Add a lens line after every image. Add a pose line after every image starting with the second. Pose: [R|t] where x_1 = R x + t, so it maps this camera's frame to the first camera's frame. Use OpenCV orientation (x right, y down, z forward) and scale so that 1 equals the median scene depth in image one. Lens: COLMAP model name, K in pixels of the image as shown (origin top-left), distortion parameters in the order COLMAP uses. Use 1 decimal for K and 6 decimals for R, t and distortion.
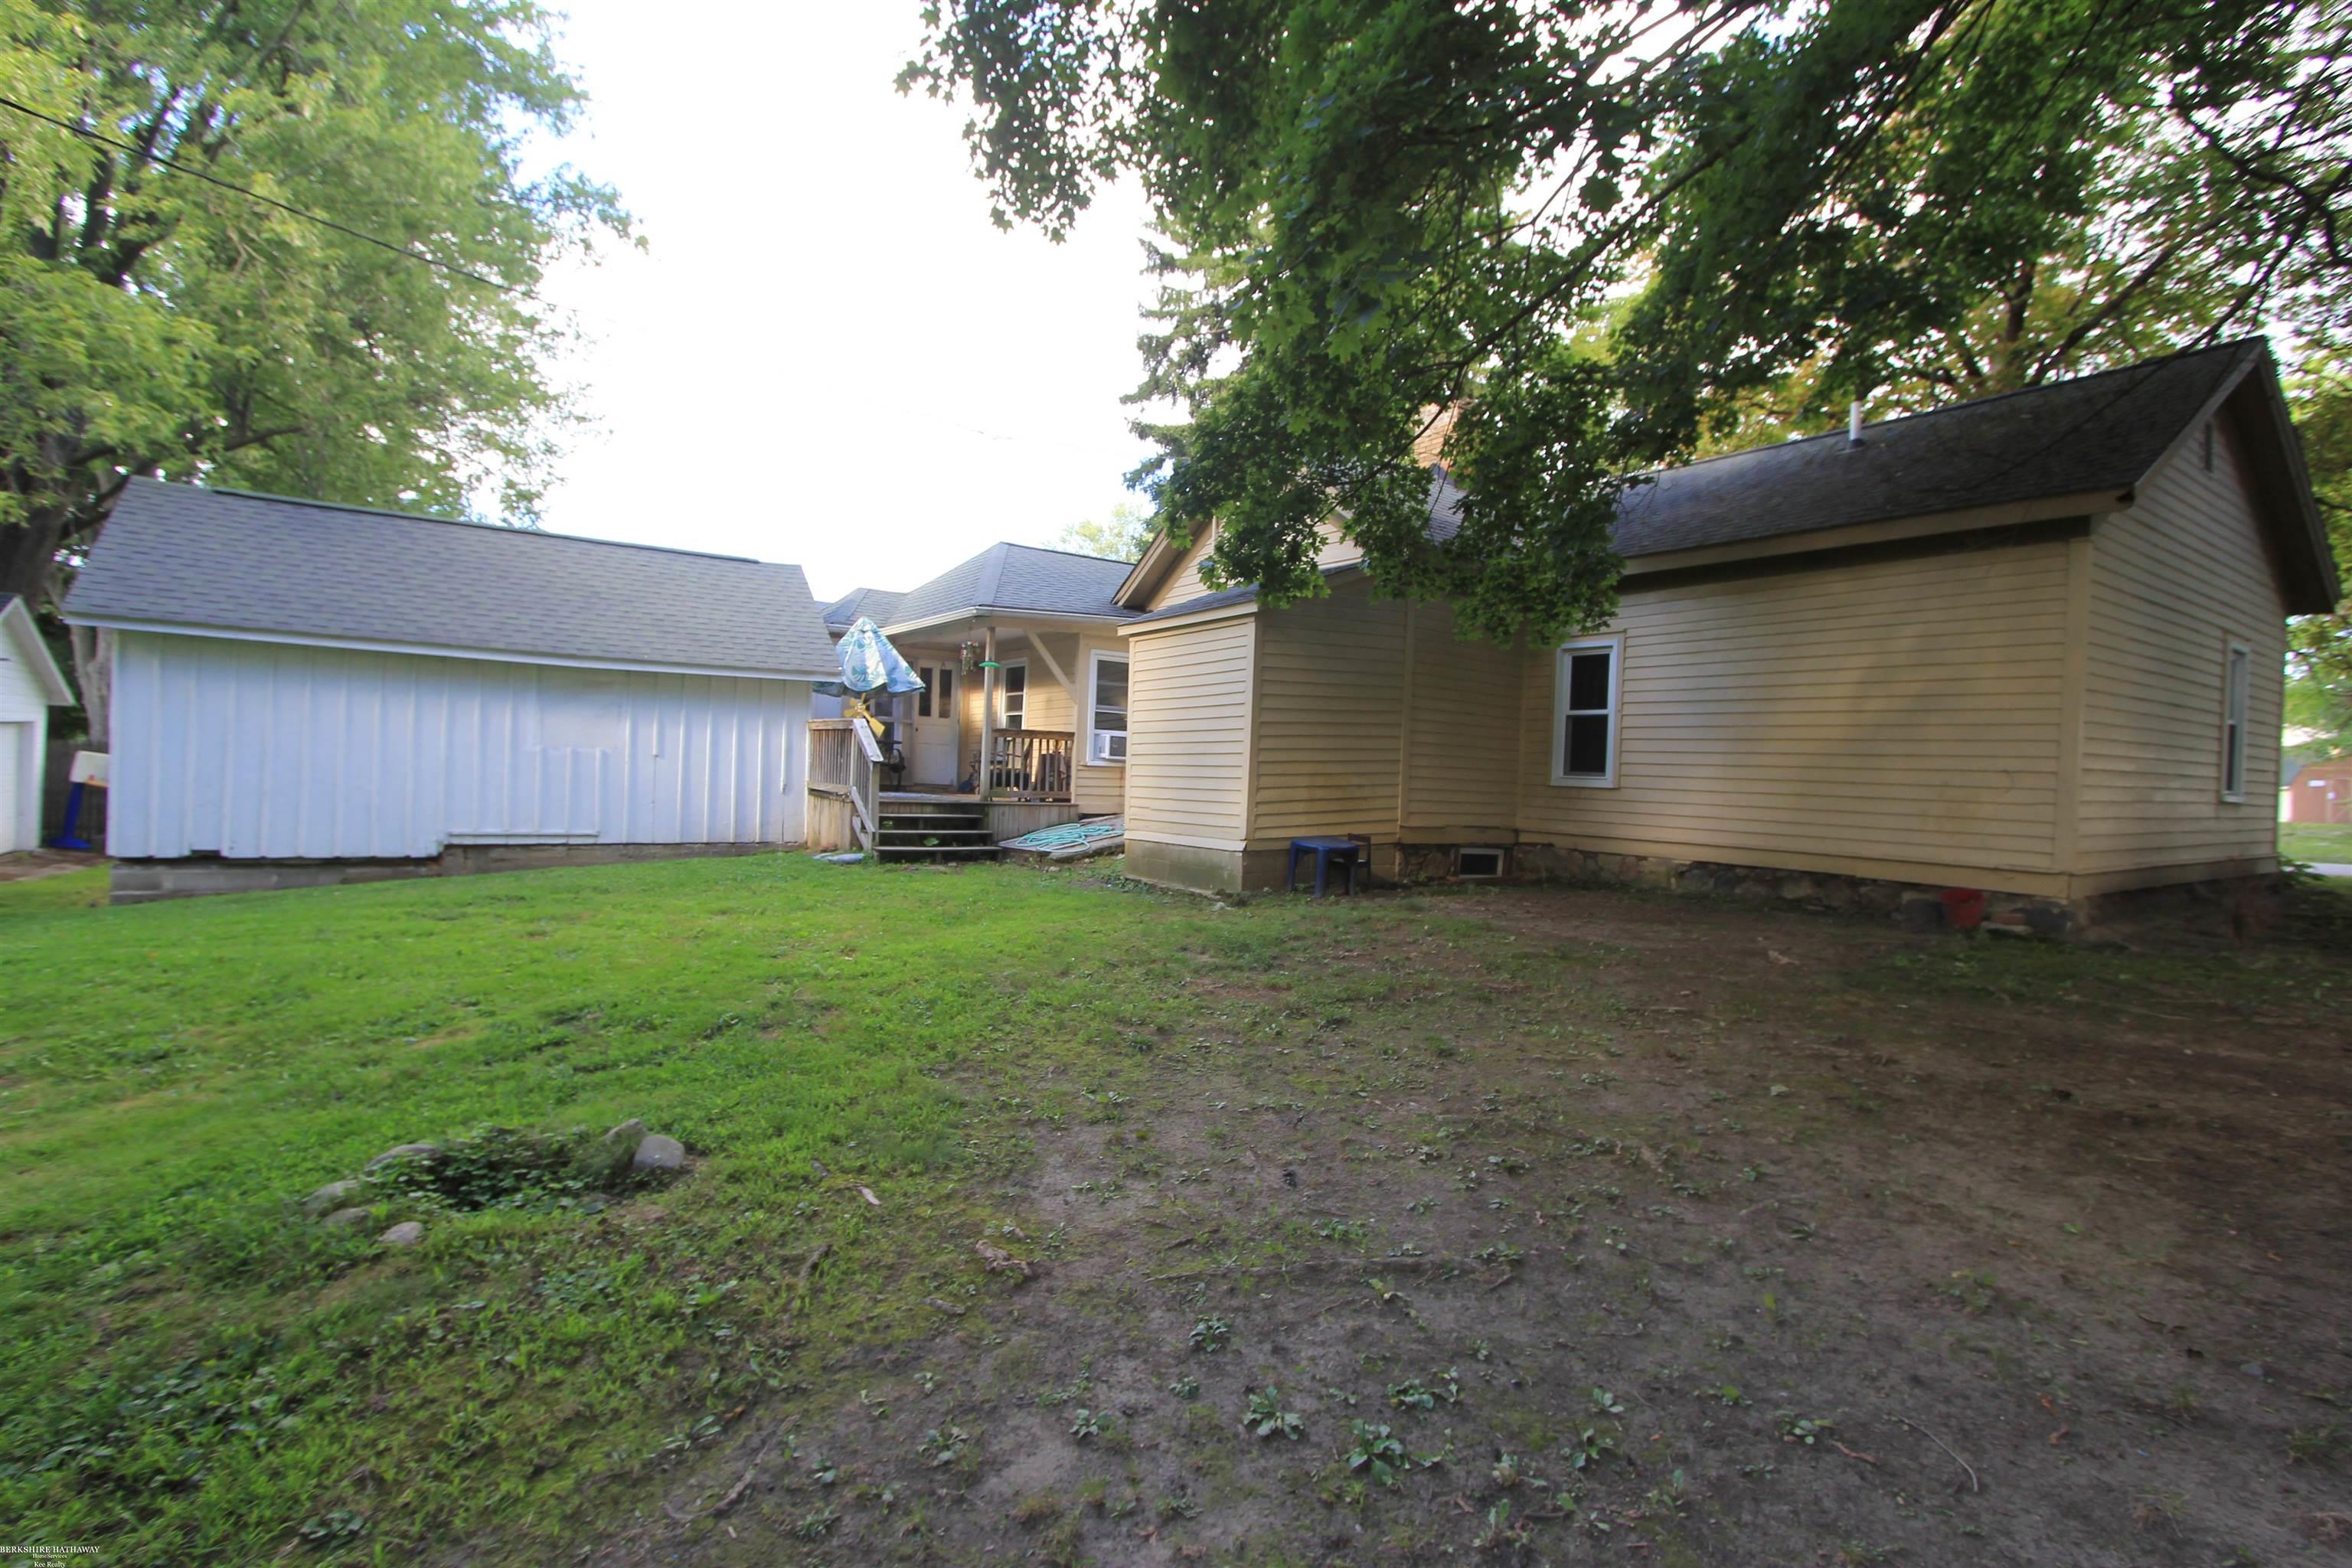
lens RADIAL K [[1066.2, 0, 1181.7], [0, 1066.2, 765.8], [0, 0, 1]] dist [-0.022286, 0.005467]
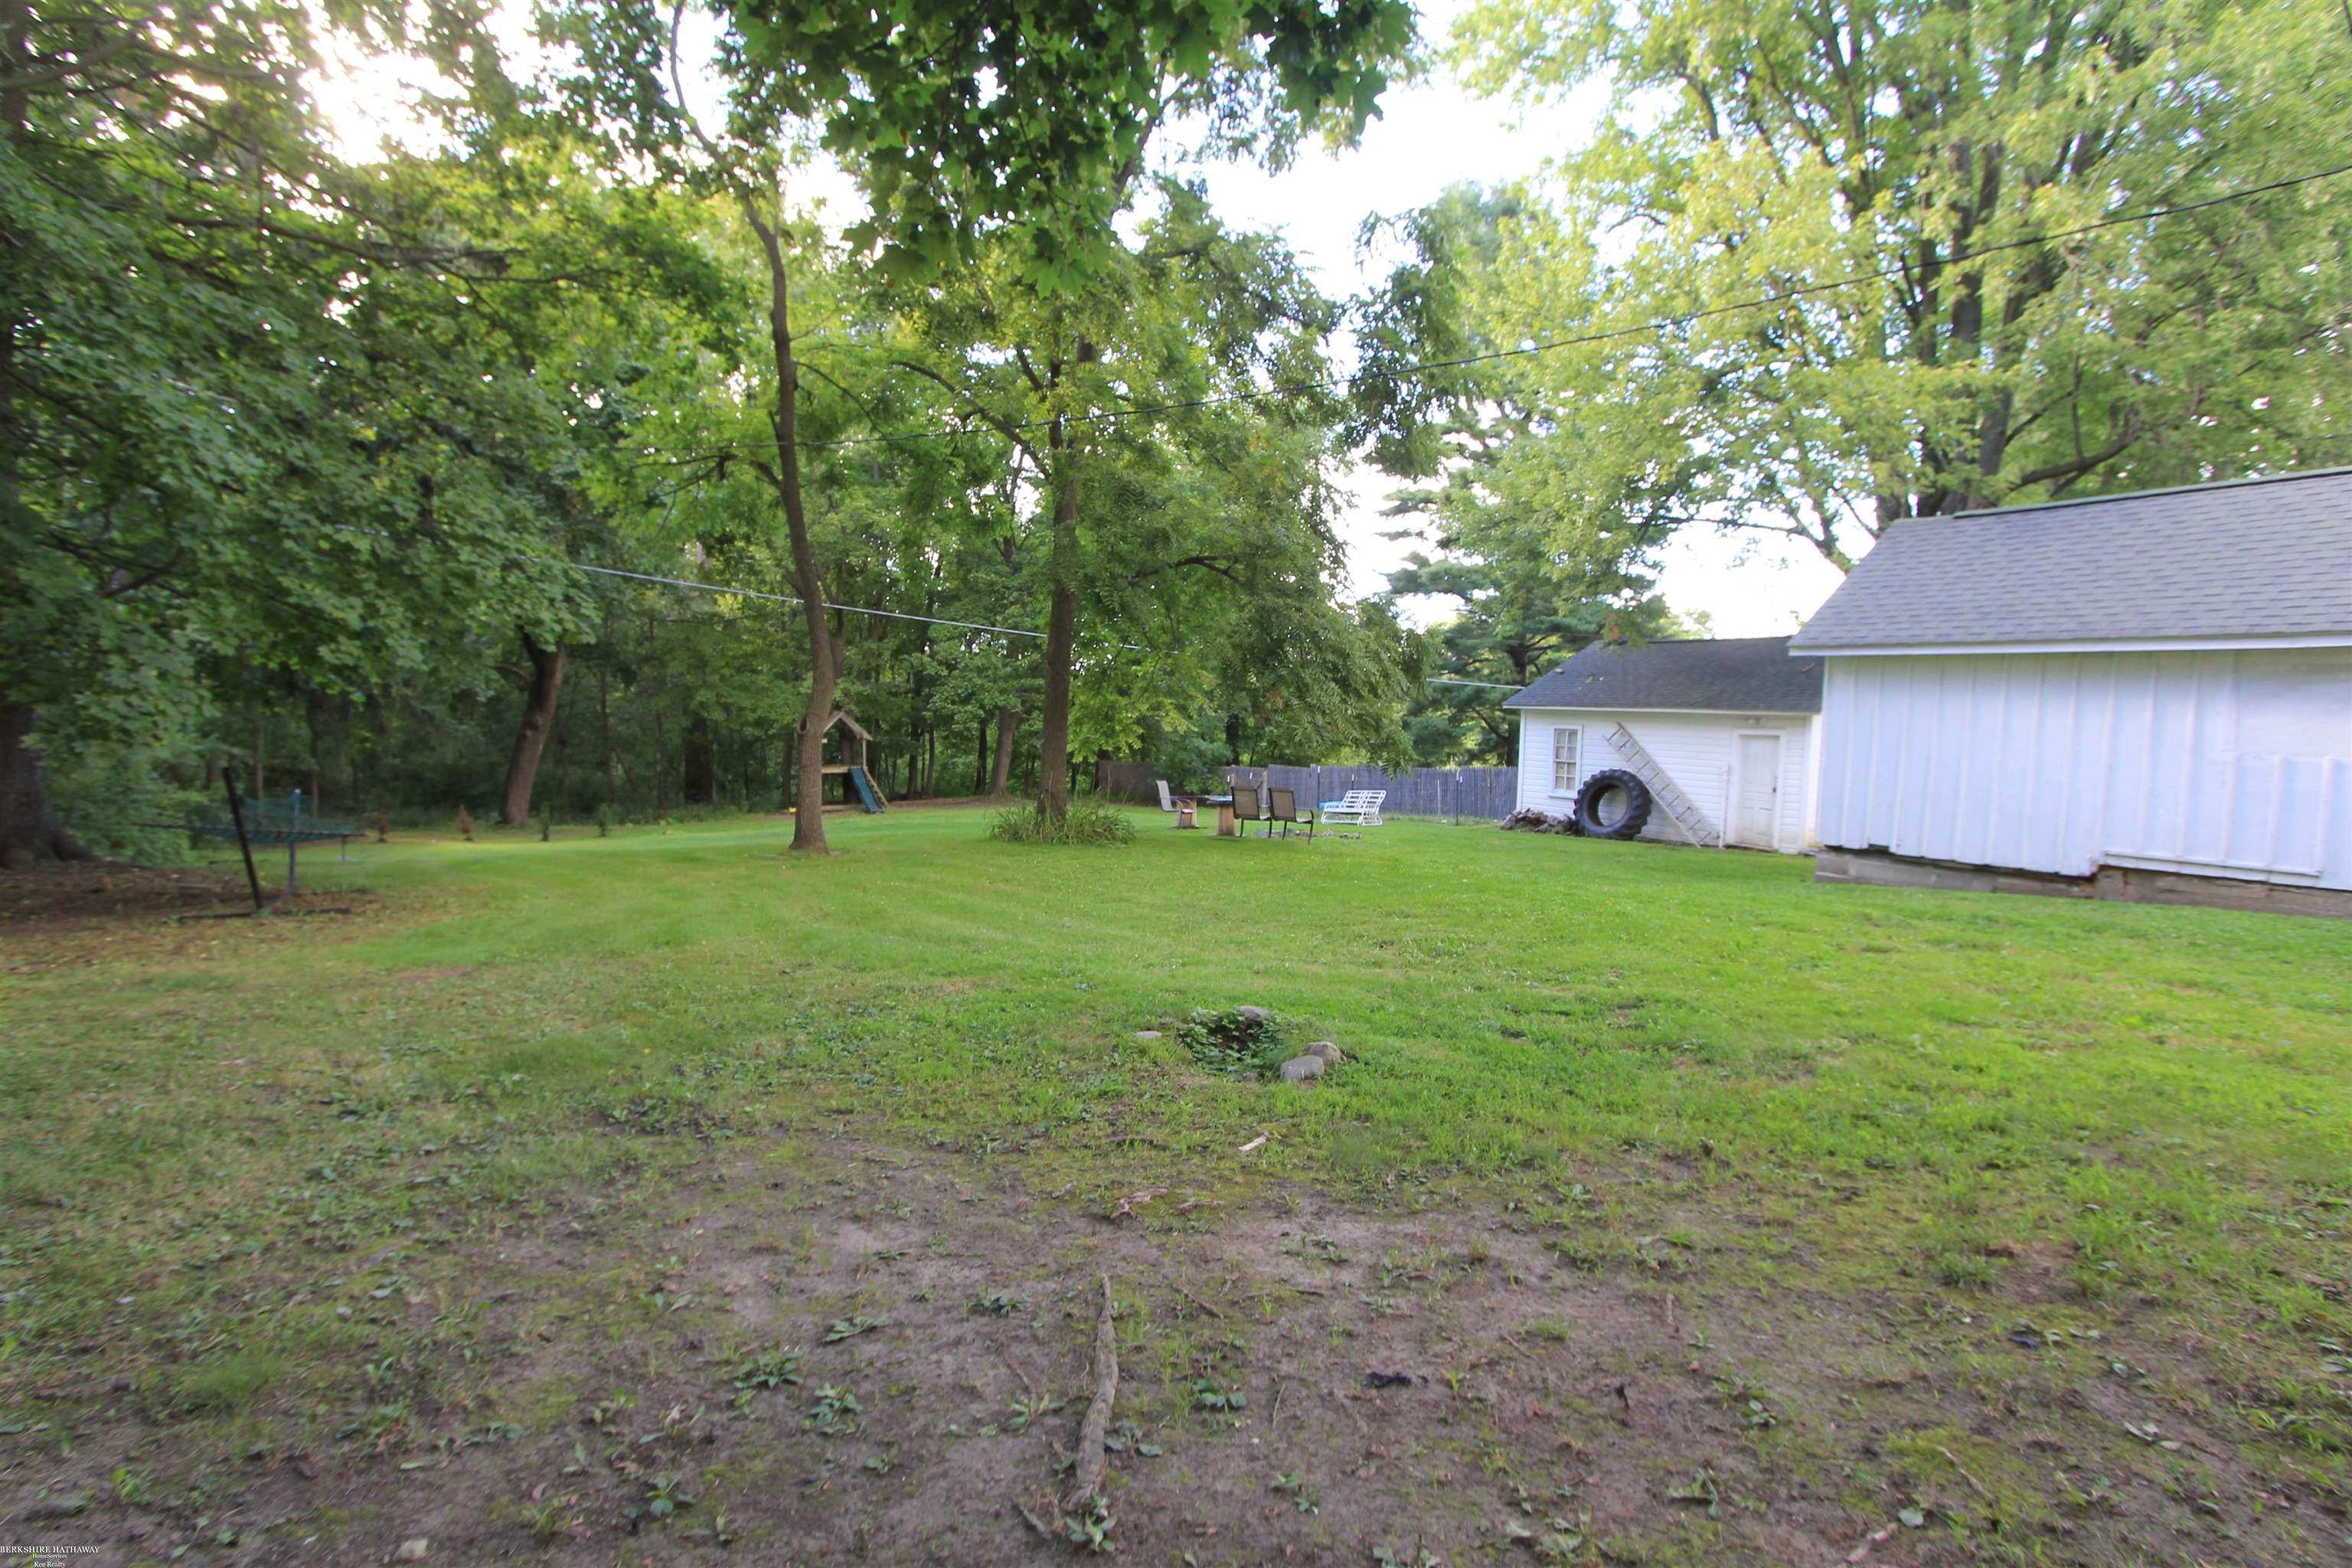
lens RADIAL K [[1077.4, 0, 1169.8], [0, 1077.4, 782.0], [0, 0, 1]] dist [-0.024569, 0.005438]
pose [[-0.038669, 0.025841, -0.998918, 0.225510], [-0.022711, 0.999385, 0.026732, -0.000579], [0.998994, 0.023721, -0.038058, 0.257941]]
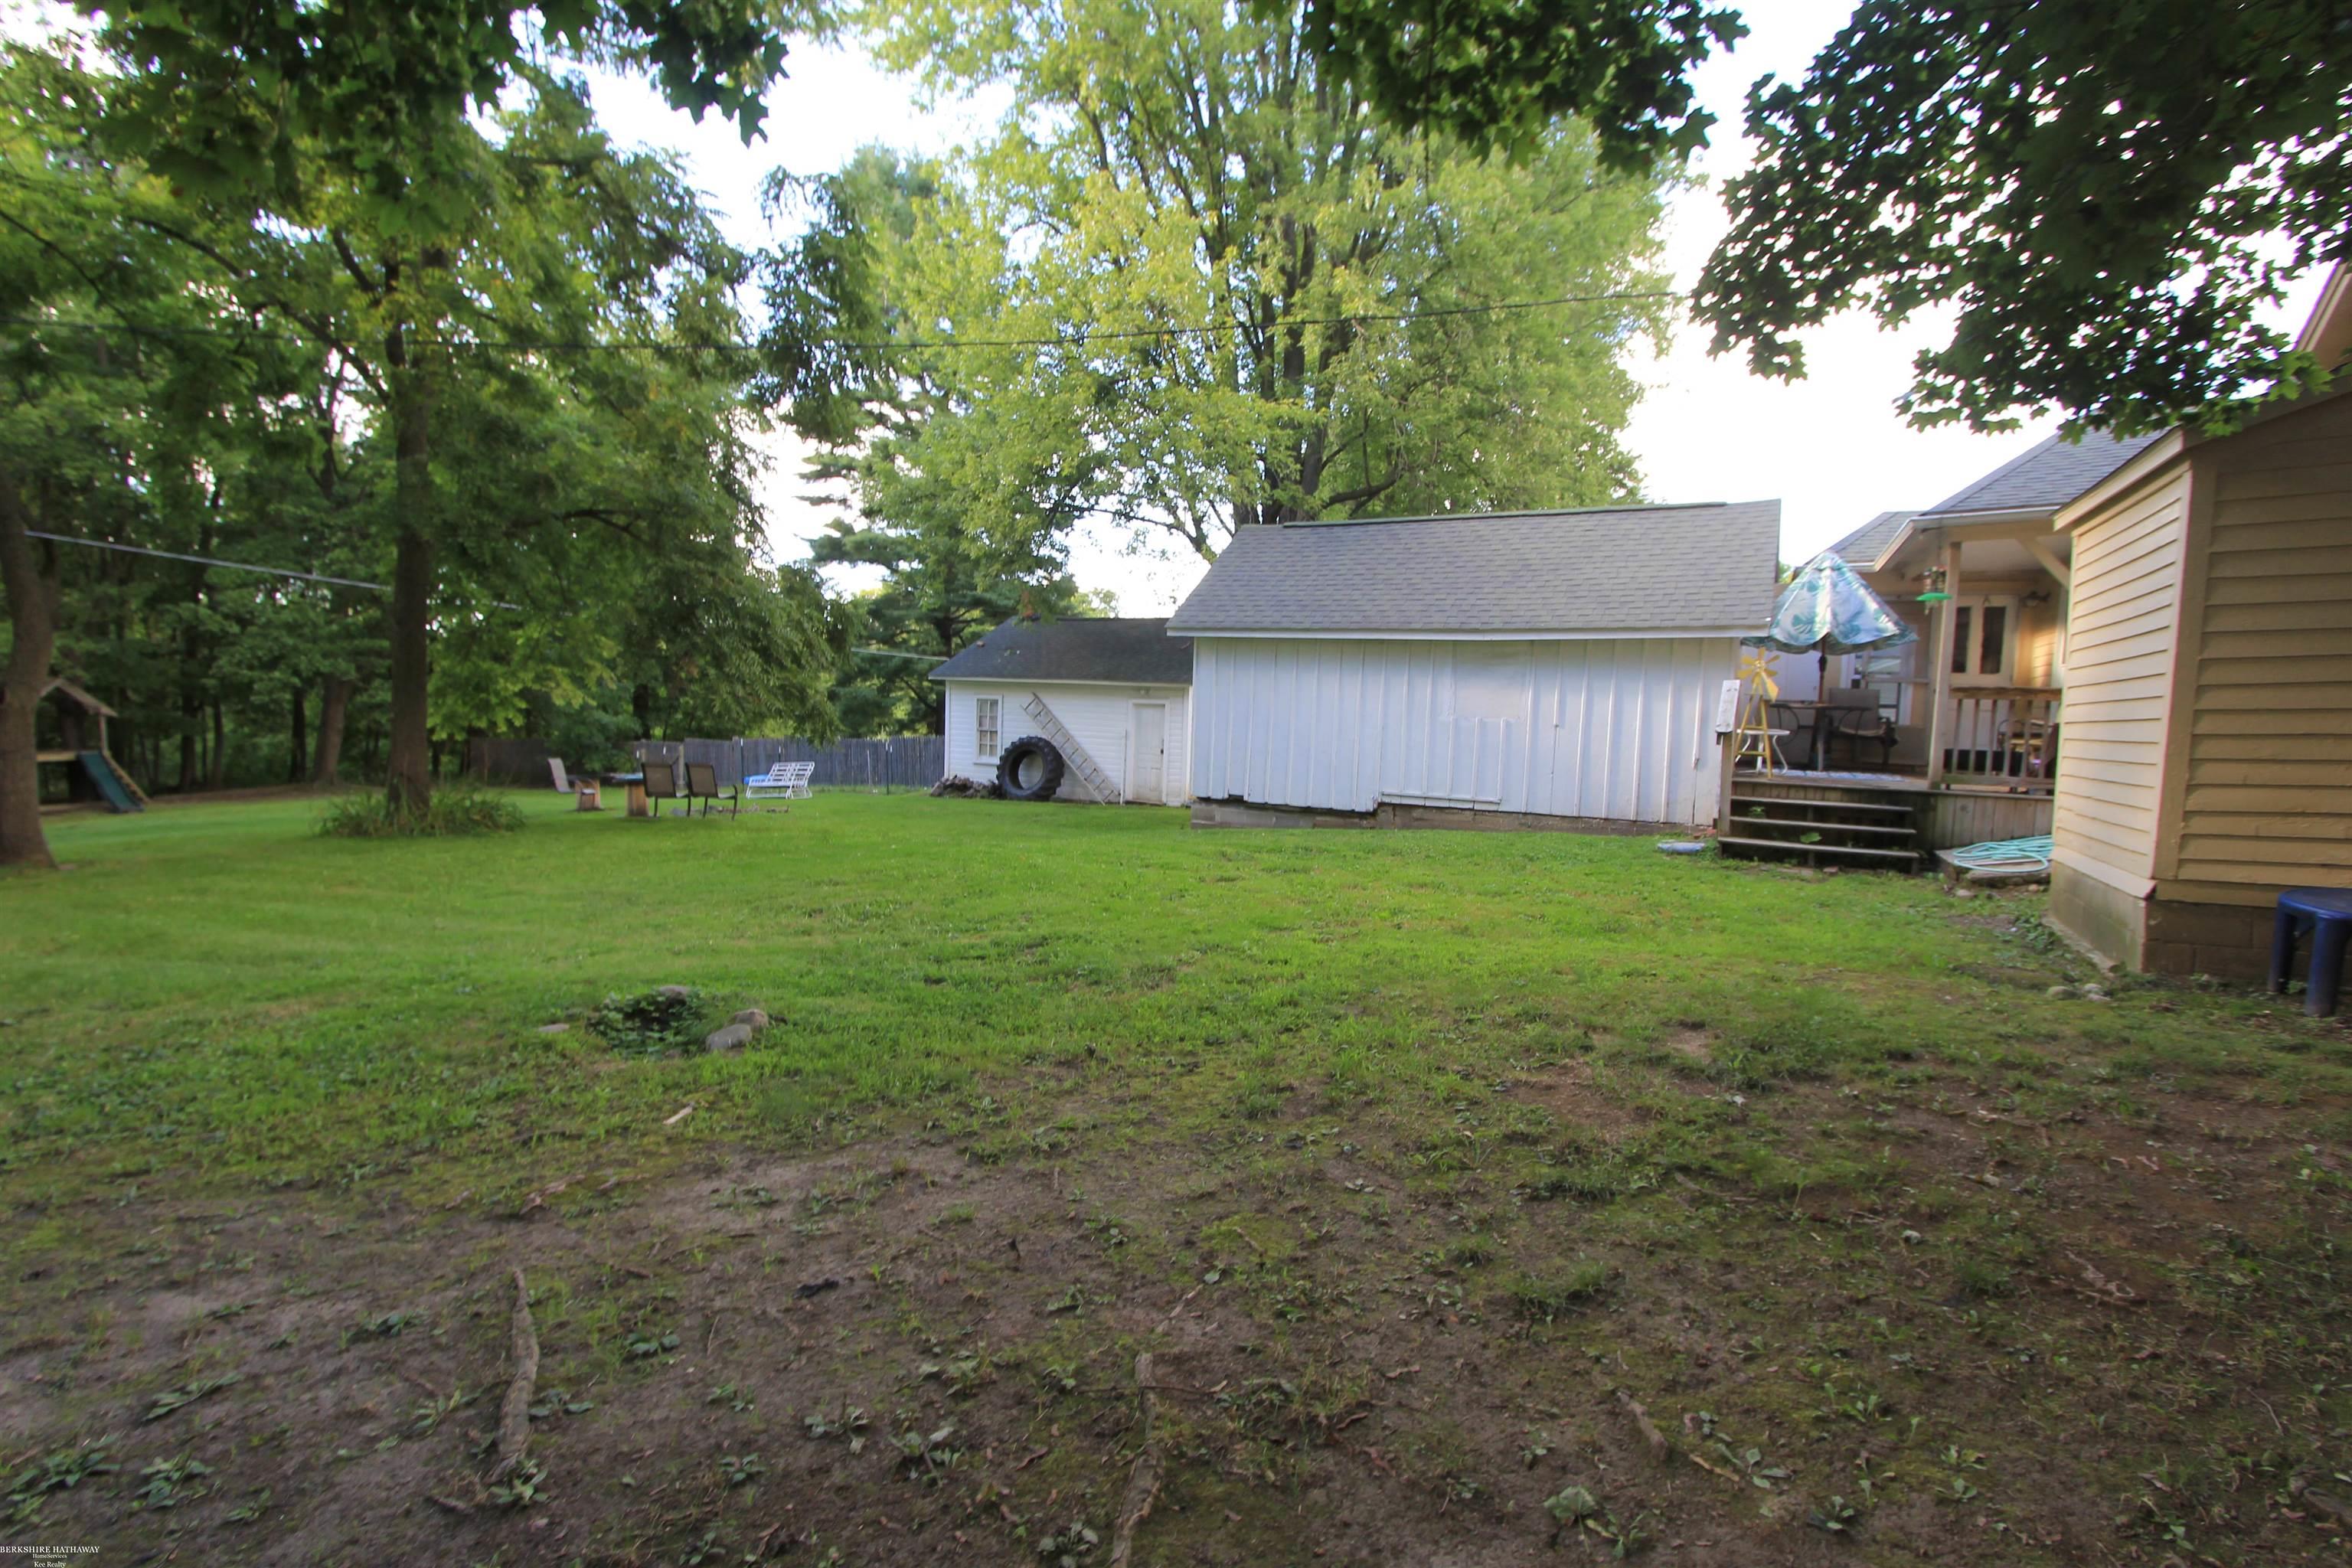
lens RADIAL K [[1077.4, 0, 1169.8], [0, 1077.4, 782.0], [0, 0, 1]] dist [-0.024569, 0.005438]
pose [[0.458882, 0.044826, -0.887366, 0.253285], [-0.008080, 0.998896, 0.046281, -0.000556], [0.888460, -0.014068, 0.458738, 0.258261]]
